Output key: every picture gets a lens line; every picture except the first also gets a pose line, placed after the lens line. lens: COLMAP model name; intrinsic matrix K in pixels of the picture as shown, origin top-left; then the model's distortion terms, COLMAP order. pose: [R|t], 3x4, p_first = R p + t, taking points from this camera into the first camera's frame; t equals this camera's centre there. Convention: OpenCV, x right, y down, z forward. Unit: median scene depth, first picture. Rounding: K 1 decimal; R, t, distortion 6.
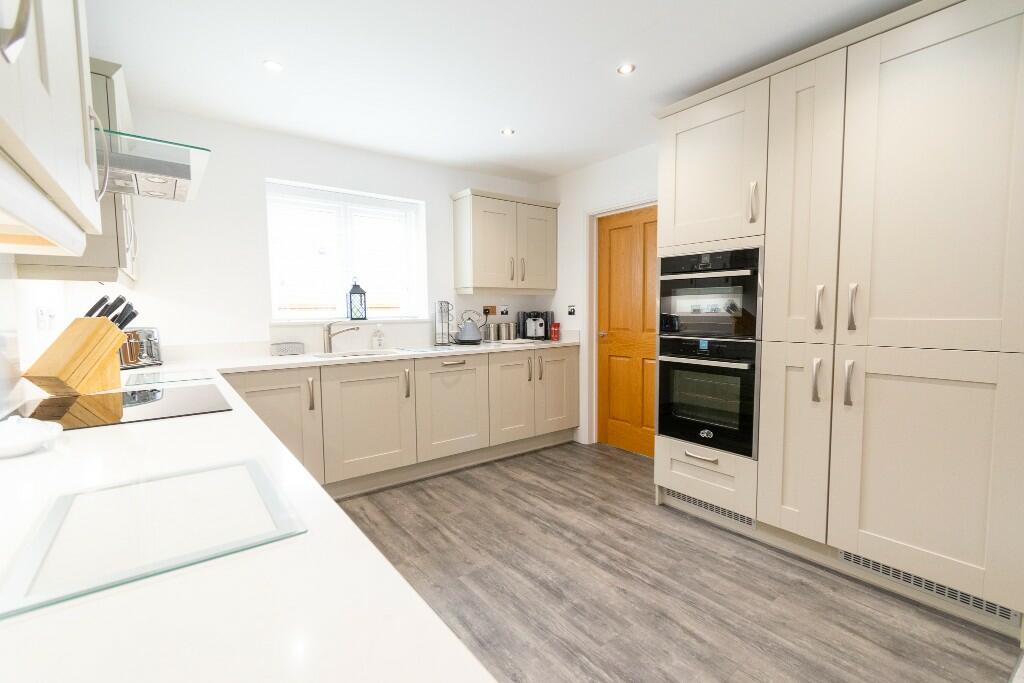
lens RADIAL K [[452.5, 0, 513.5], [0, 452.5, 341.9], [0, 0, 1]] dist [0.004782, -0.000820]
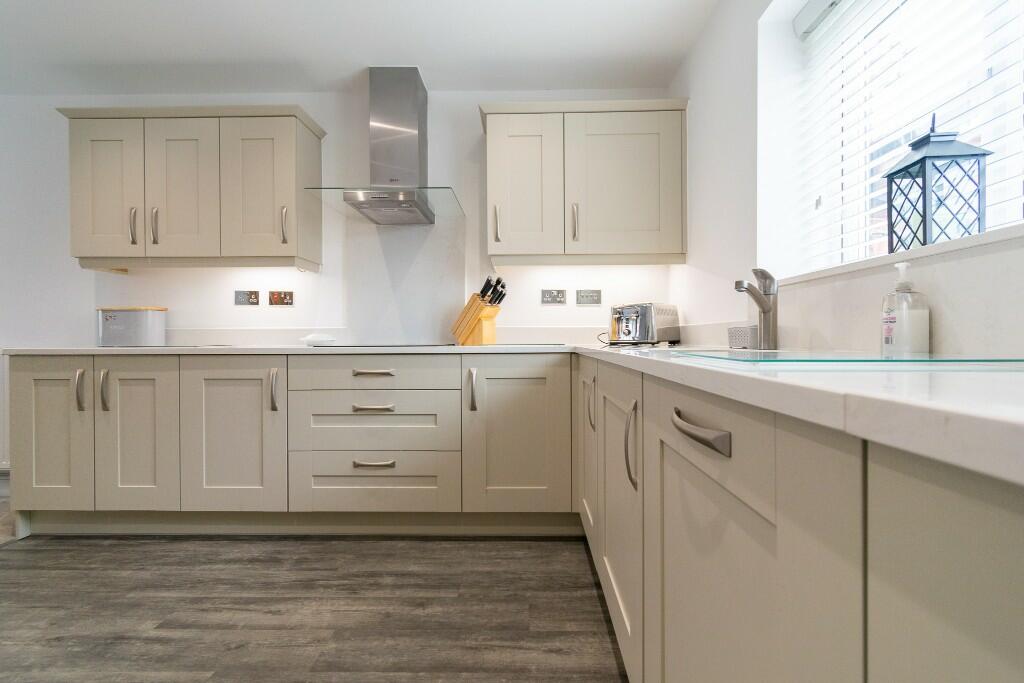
lens RADIAL K [[452.5, 0, 513.3], [0, 452.5, 339.7], [0, 0, 1]] dist [0.004782, -0.000820]
pose [[-0.627053, 0.013554, -0.778859, 0.075953], [-0.047884, 0.997287, 0.055906, 0.003488], [0.777504, 0.072351, -0.624703, 1.238328]]
